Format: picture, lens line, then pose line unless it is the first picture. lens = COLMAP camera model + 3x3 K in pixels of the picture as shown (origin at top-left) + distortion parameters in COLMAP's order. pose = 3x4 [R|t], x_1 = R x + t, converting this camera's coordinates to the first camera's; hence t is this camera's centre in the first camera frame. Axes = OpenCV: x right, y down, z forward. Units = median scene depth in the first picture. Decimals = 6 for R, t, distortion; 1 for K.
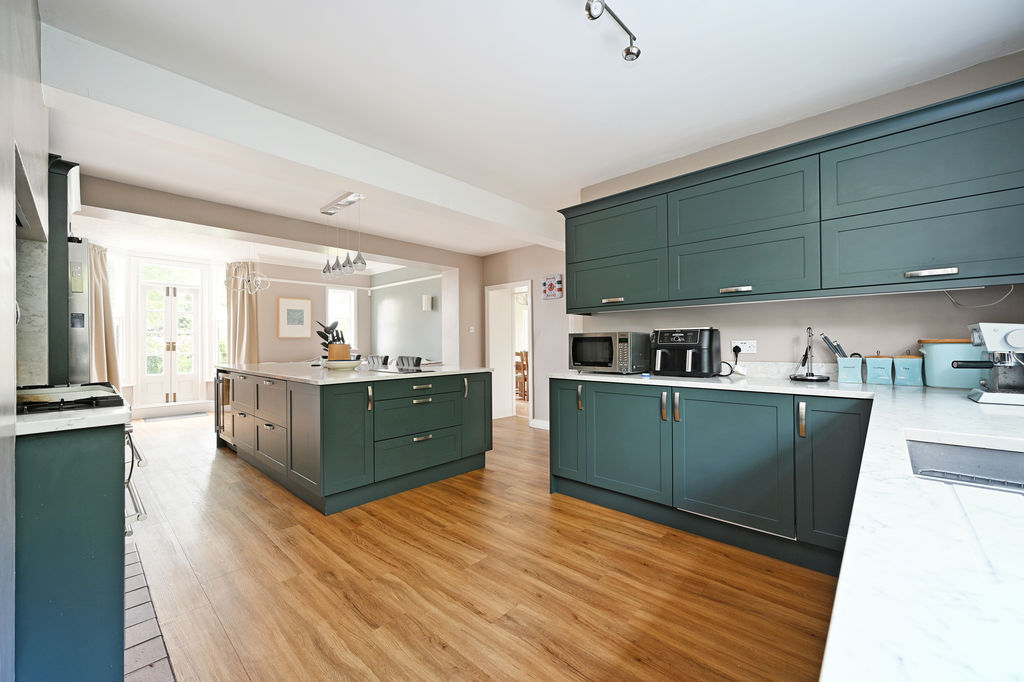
lens RADIAL K [[401.4, 0, 510.9], [0, 401.4, 341.2], [0, 0, 1]] dist [0.000505, -0.000831]
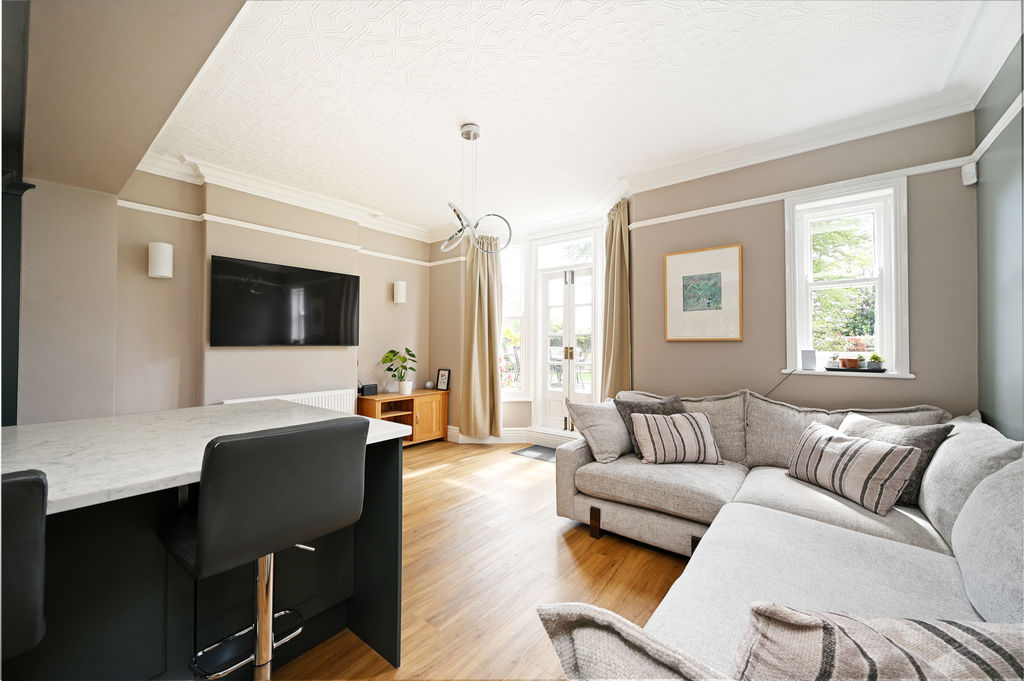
lens RADIAL K [[399.4, 0, 512.6], [0, 399.4, 334.3], [0, 0, 1]] dist [-0.003855, 0.000059]
pose [[0.079661, -0.015679, -0.996699, -0.137696], [0.005547, 0.999868, -0.015285, -0.009927], [0.996807, -0.004311, 0.079737, 0.845997]]
